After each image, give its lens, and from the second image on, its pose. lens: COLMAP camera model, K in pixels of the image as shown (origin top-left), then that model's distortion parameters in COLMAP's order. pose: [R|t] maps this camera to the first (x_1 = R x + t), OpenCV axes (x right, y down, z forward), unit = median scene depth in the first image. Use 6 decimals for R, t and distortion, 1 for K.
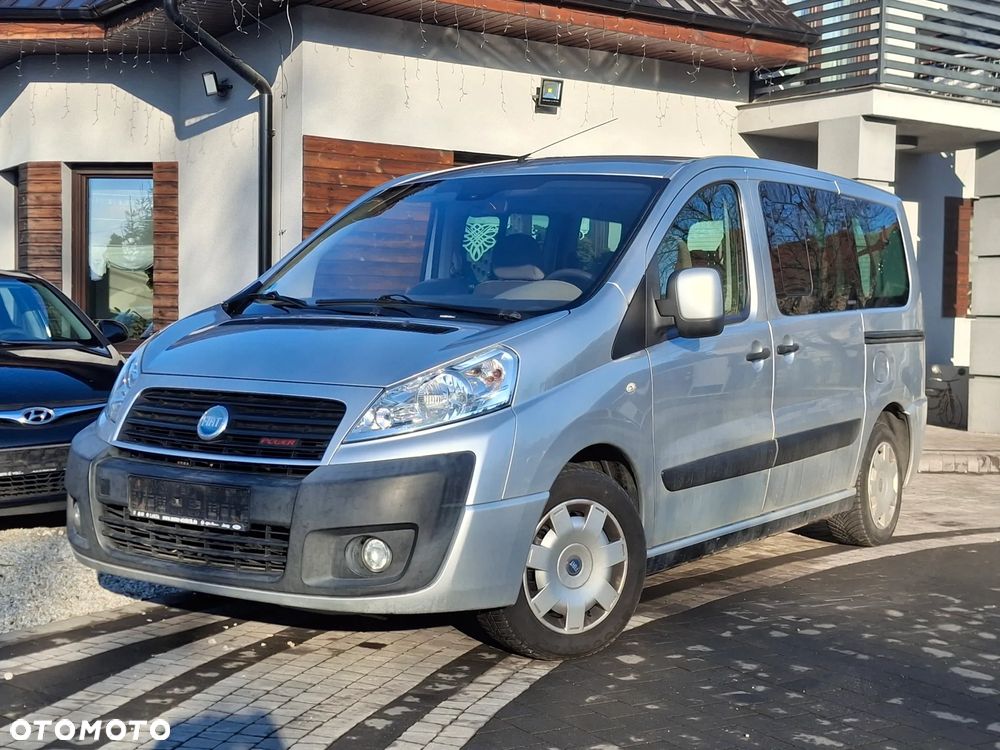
lens RADIAL K [[1344.8, 0, 474.9], [0, 1344.8, 360.8], [0, 0, 1]] dist [0.212038, -0.593696]
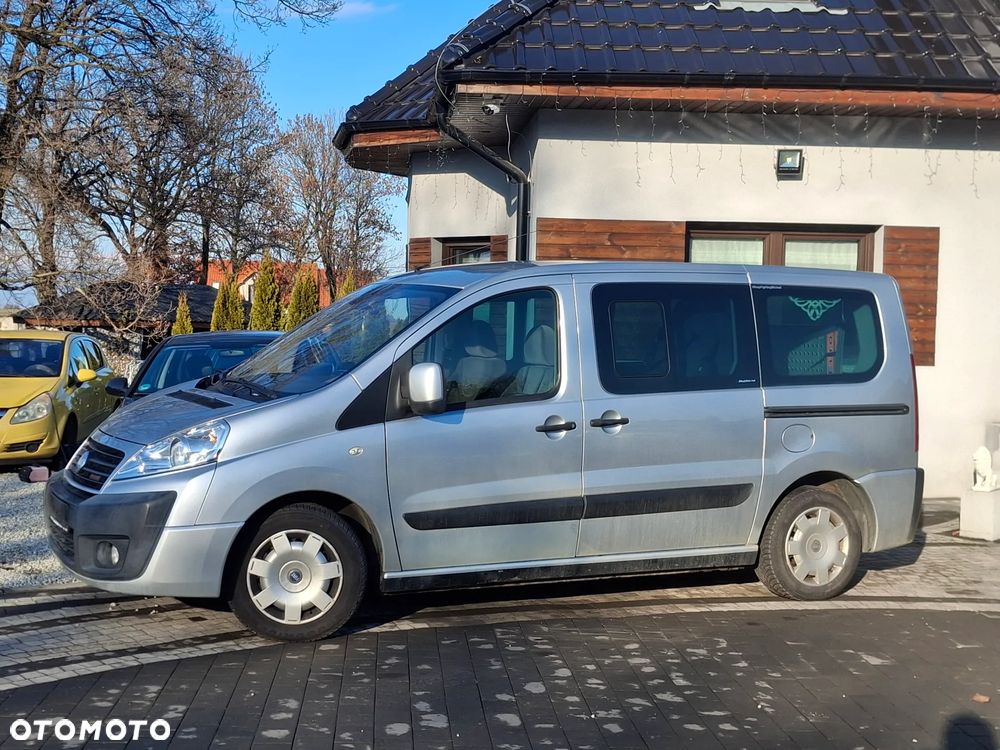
lens RADIAL K [[1343.7, 0, 475.9], [0, 1343.7, 387.7], [0, 0, 1]] dist [0.210795, -0.578716]
pose [[0.871221, 0.026456, -0.490177, 0.876214], [-0.023966, 0.999648, 0.011357, -0.062011], [0.490305, 0.001852, 0.871549, -0.128278]]
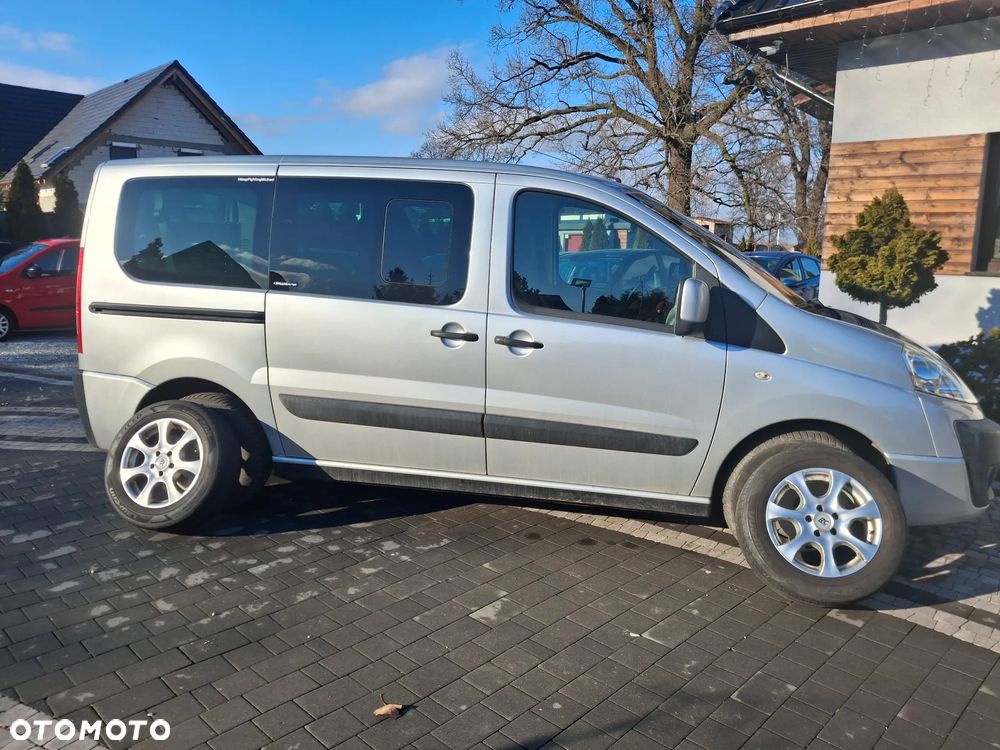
lens RADIAL K [[731.6, 0, 509.8], [0, 731.6, 381.0], [0, 0, 1]] dist [0.073172, -0.141666]
pose [[0.237897, 0.167552, -0.956729, 1.140804], [-0.042842, 0.985860, 0.162001, -0.085915], [0.970345, 0.002448, 0.241711, 1.103699]]
